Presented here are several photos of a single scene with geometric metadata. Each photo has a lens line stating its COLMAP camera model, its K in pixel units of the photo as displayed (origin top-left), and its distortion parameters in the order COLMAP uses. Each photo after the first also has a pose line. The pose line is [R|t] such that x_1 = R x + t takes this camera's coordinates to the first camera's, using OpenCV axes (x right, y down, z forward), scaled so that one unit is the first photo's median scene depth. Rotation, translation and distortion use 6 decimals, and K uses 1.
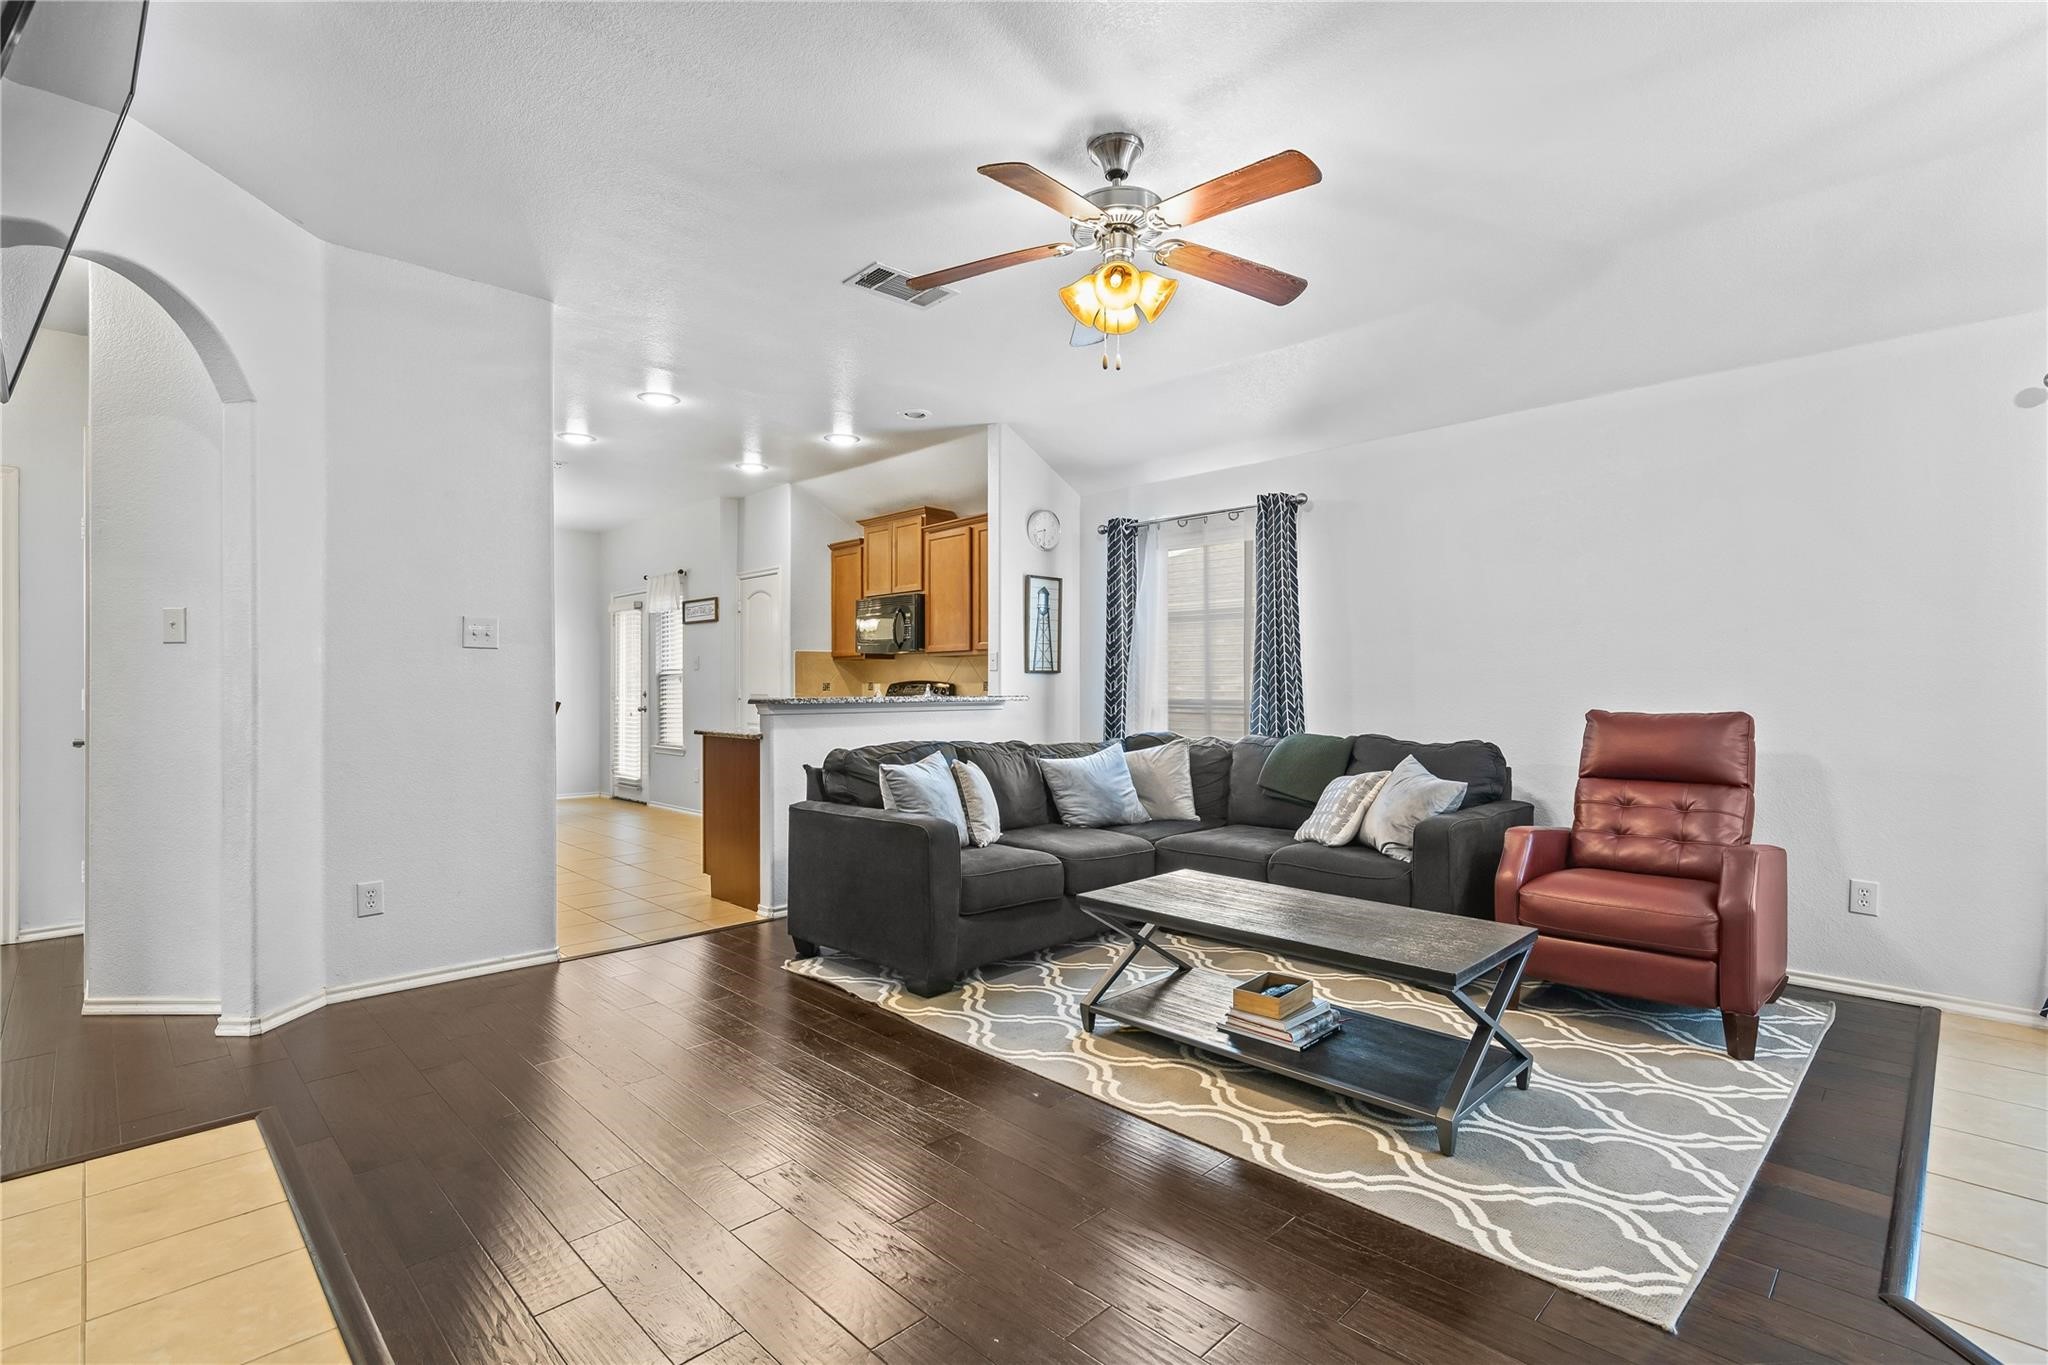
lens RADIAL K [[959.1, 0, 1024.9], [0, 959.1, 687.3], [0, 0, 1]] dist [0.000287, 0.002050]
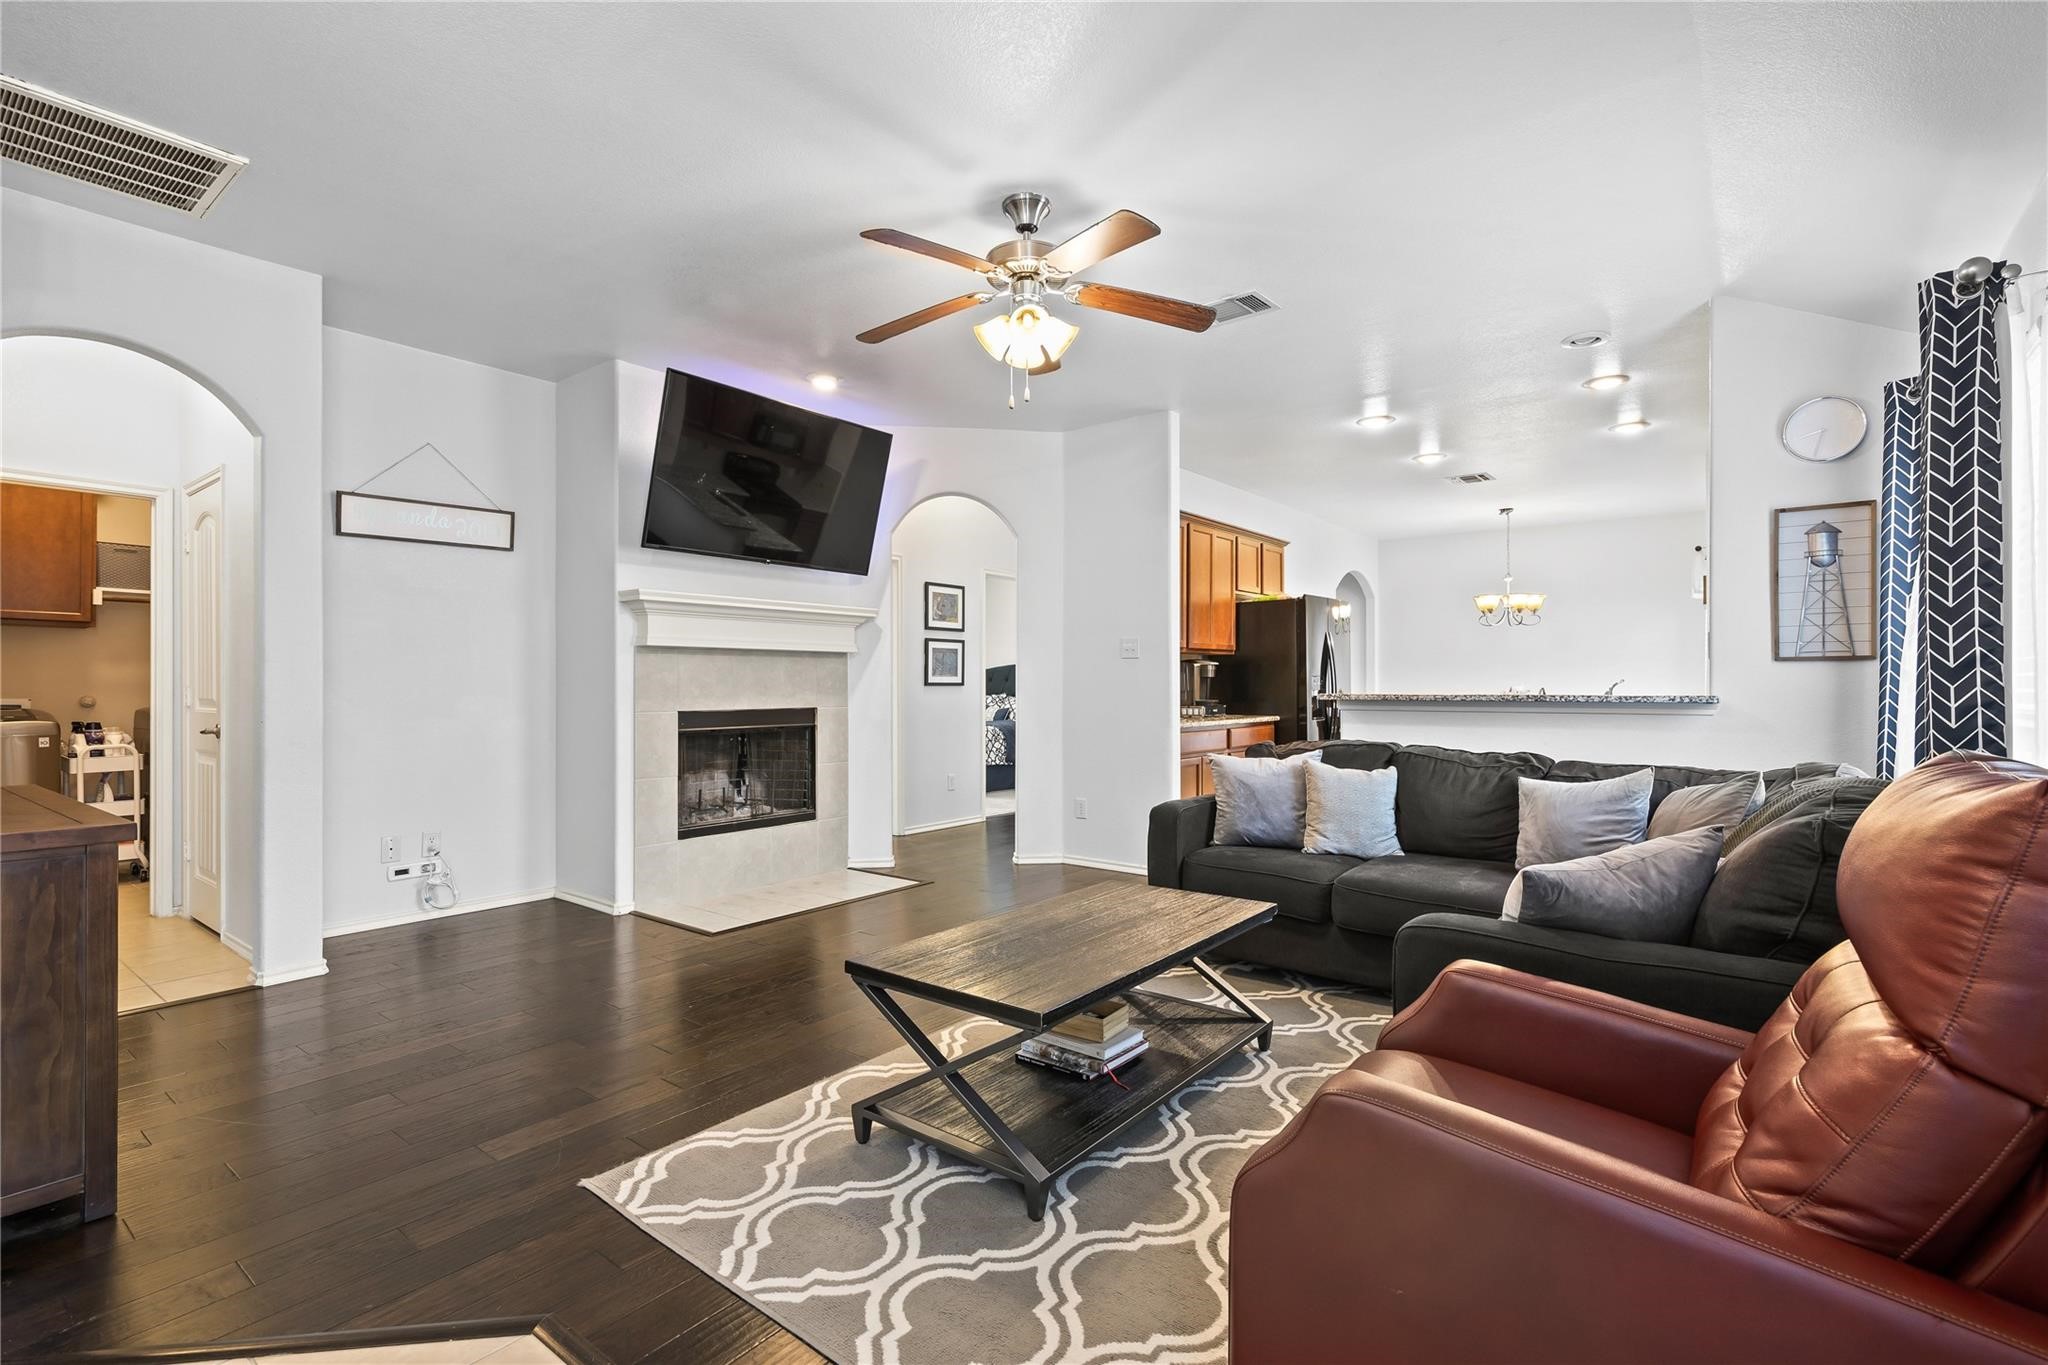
lens RADIAL K [[959.1, 0, 1019.7], [0, 959.1, 686.0], [0, 0, 1]] dist [0.000287, 0.002050]
pose [[0.105461, 0.005057, -0.994411, 0.893769], [-0.000914, 0.999987, 0.004989, -0.001536], [0.994423, 0.000382, 0.105464, 0.643173]]
